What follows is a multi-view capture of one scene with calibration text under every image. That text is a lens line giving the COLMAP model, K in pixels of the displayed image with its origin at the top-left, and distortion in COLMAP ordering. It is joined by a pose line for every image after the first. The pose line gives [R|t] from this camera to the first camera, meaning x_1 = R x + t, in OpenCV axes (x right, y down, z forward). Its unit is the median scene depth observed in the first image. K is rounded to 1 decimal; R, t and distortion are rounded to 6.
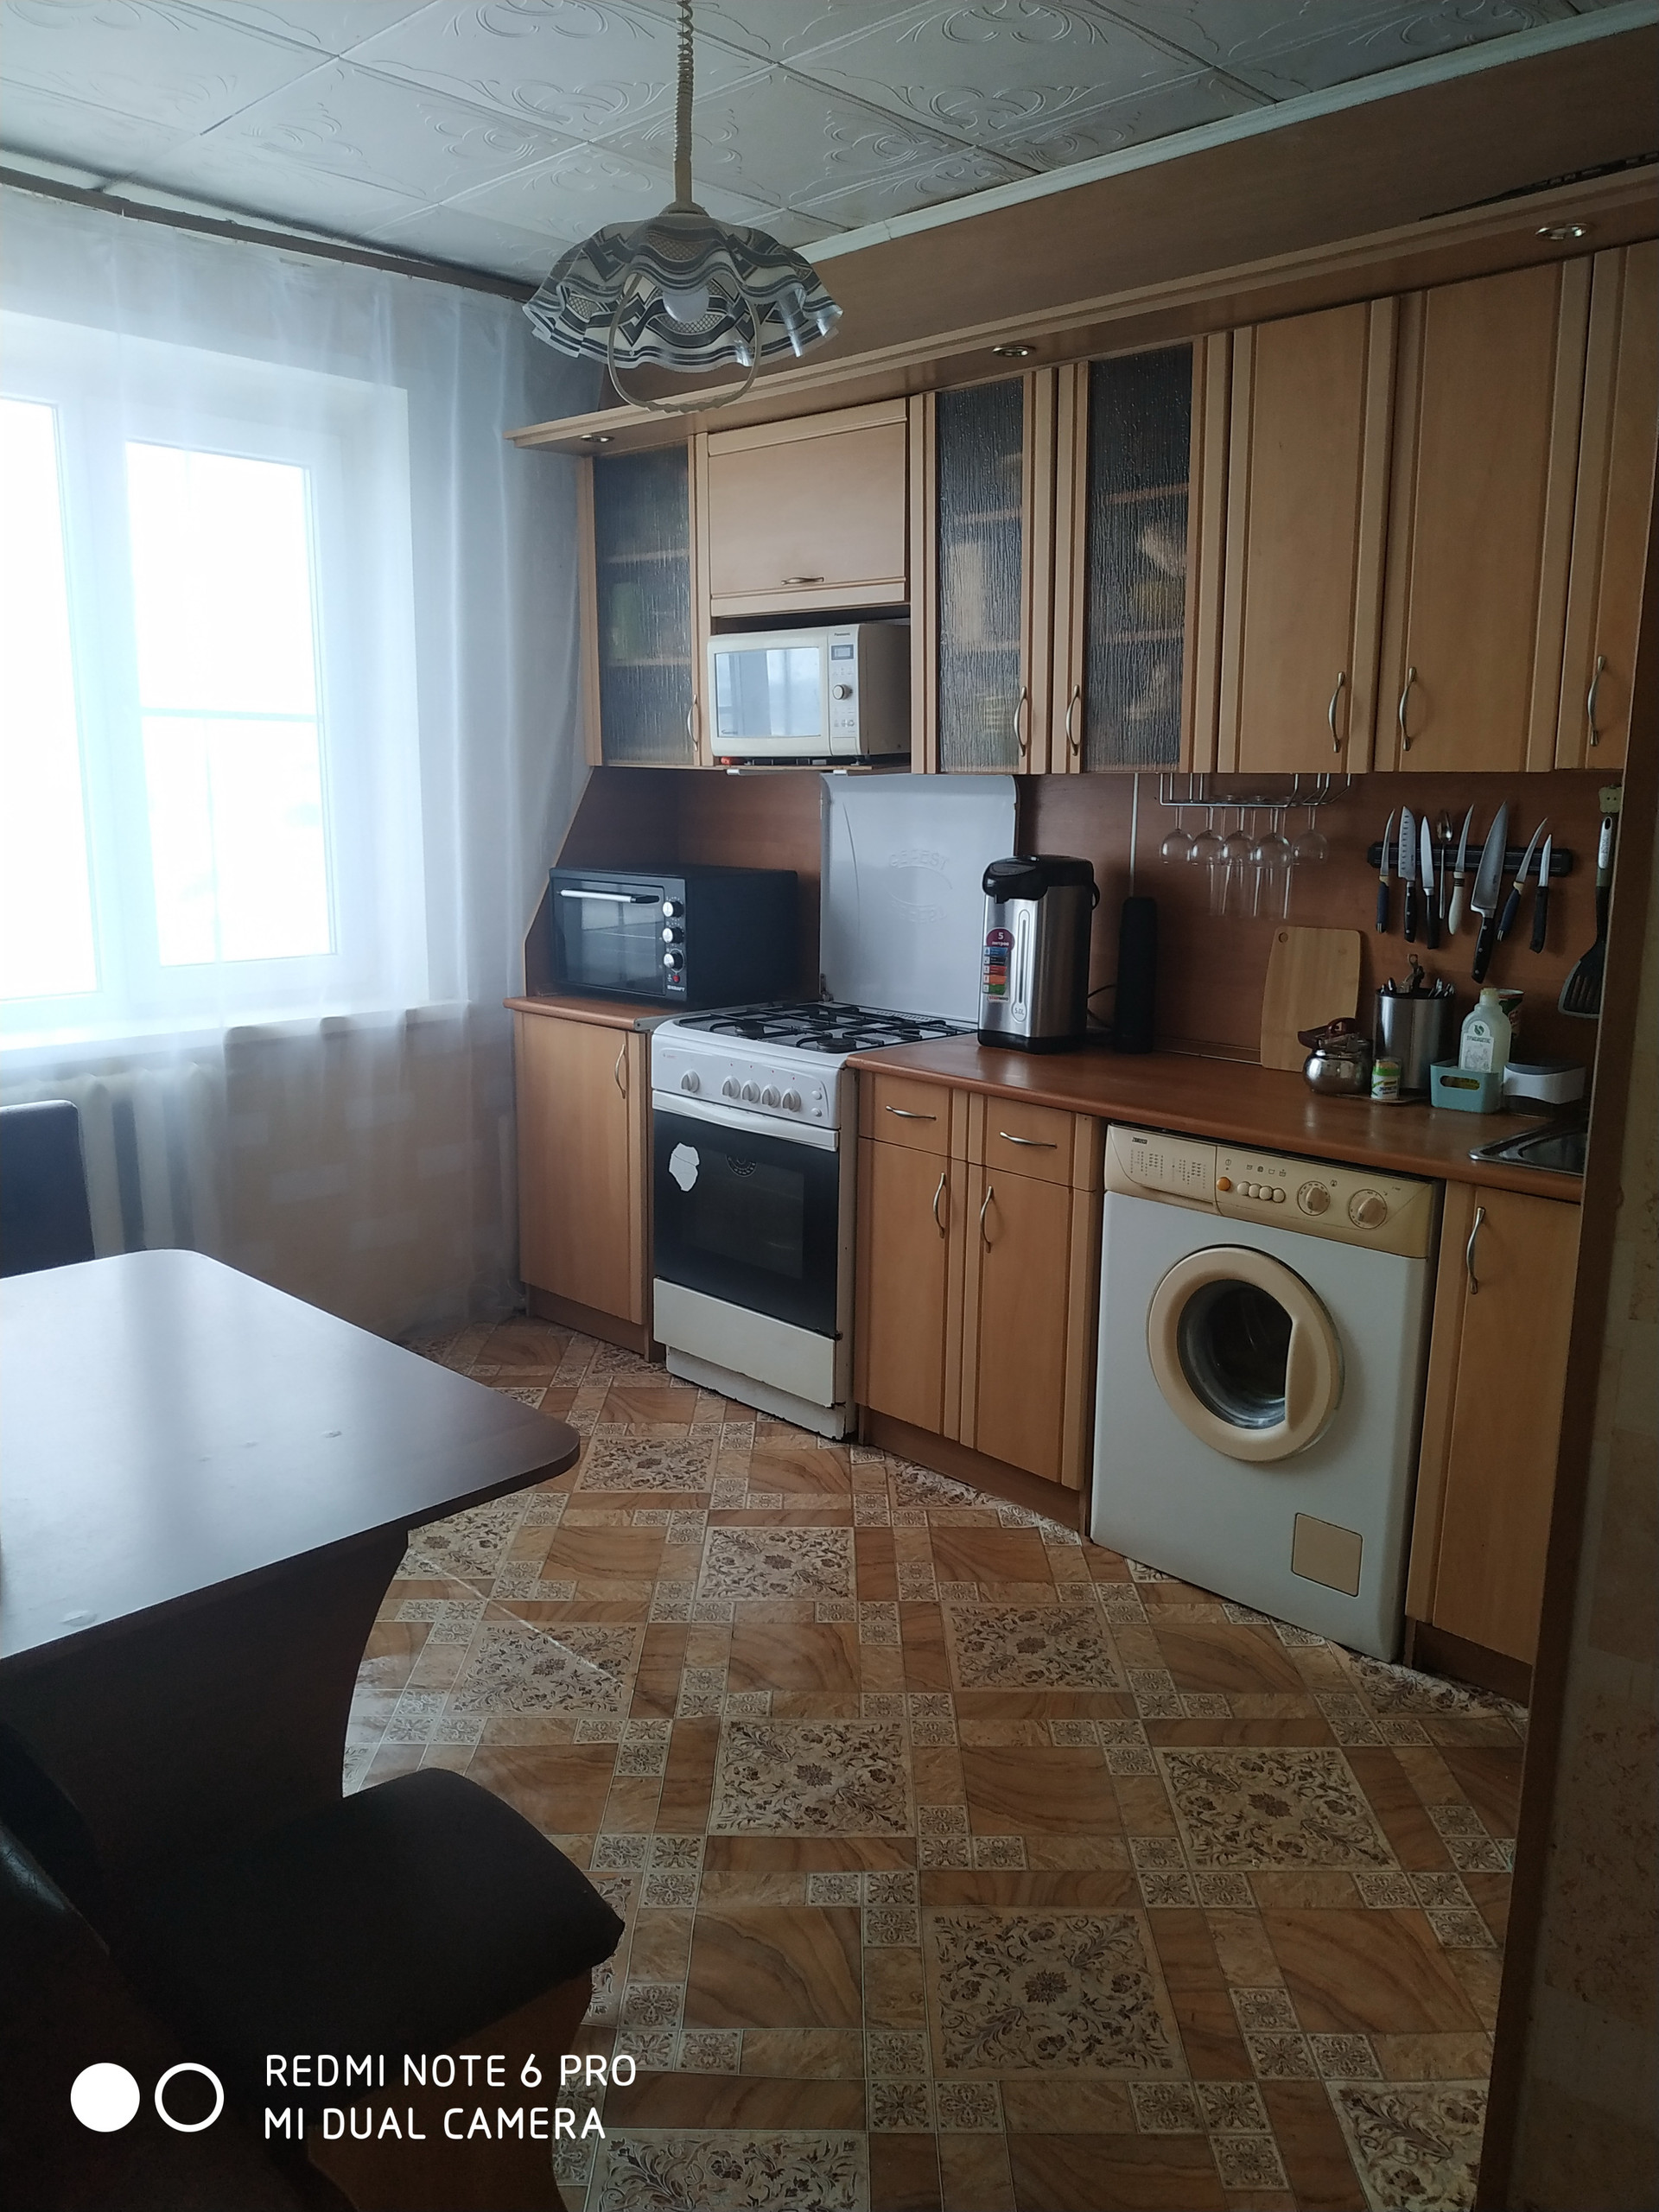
lens RADIAL K [[1613.4, 0, 828.1], [0, 1613.4, 1111.5], [0, 0, 1]] dist [0.002045, -0.038203]
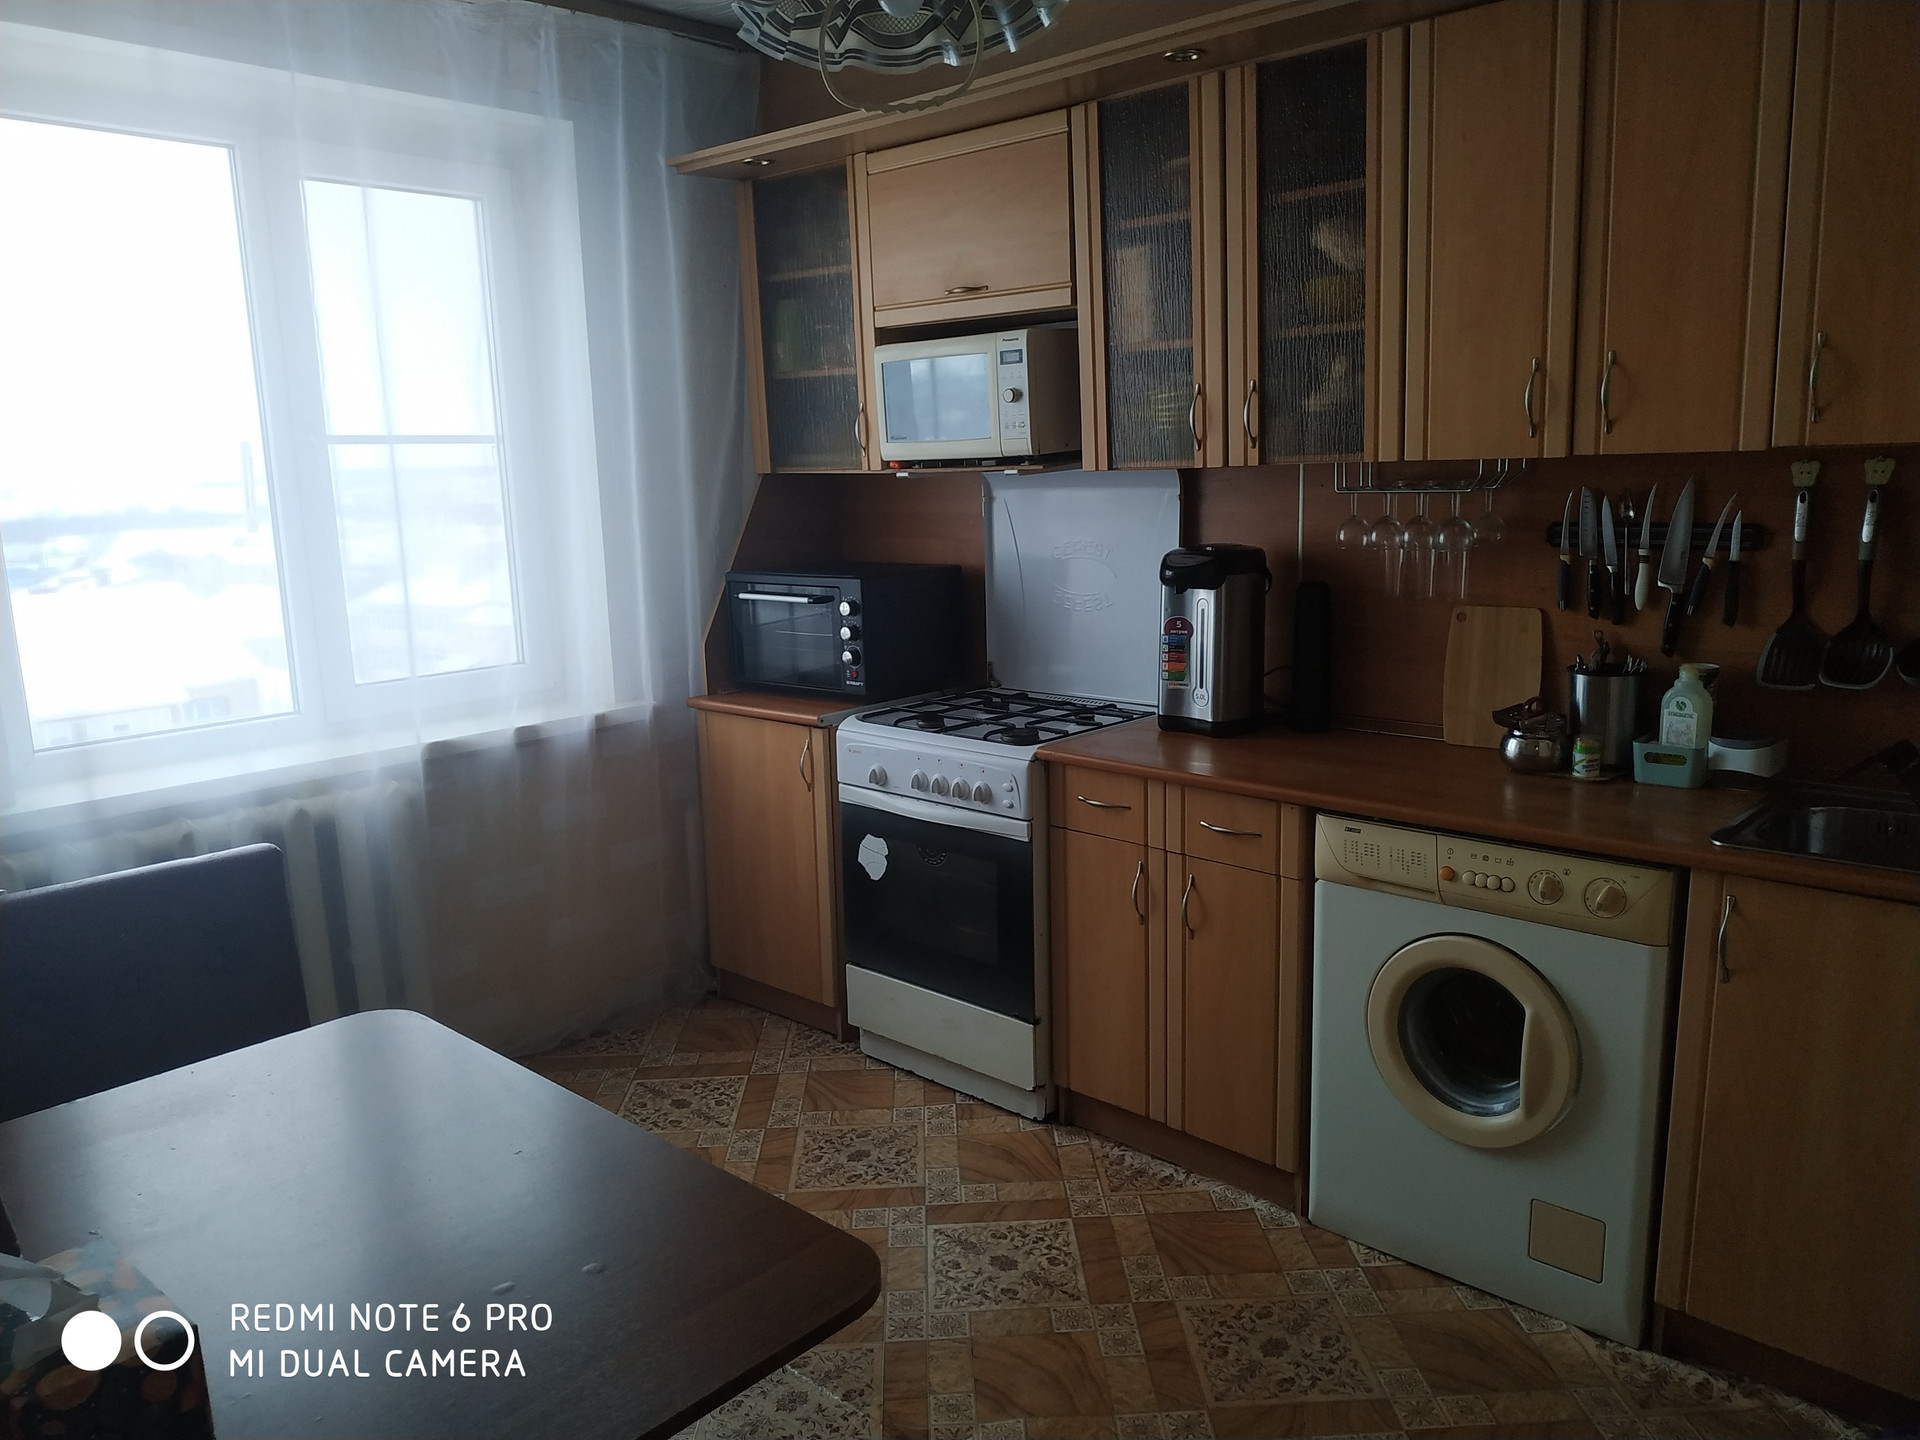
lens RADIAL K [[1388.3, 0, 952.8], [0, 1388.3, 729.6], [0, 0, 1]] dist [0.004899, -0.040046]
pose [[0.998828, -0.043895, 0.020383, -0.067469], [0.044194, 0.998918, -0.014459, -0.041510], [-0.019726, 0.015343, 0.999688, 0.136486]]
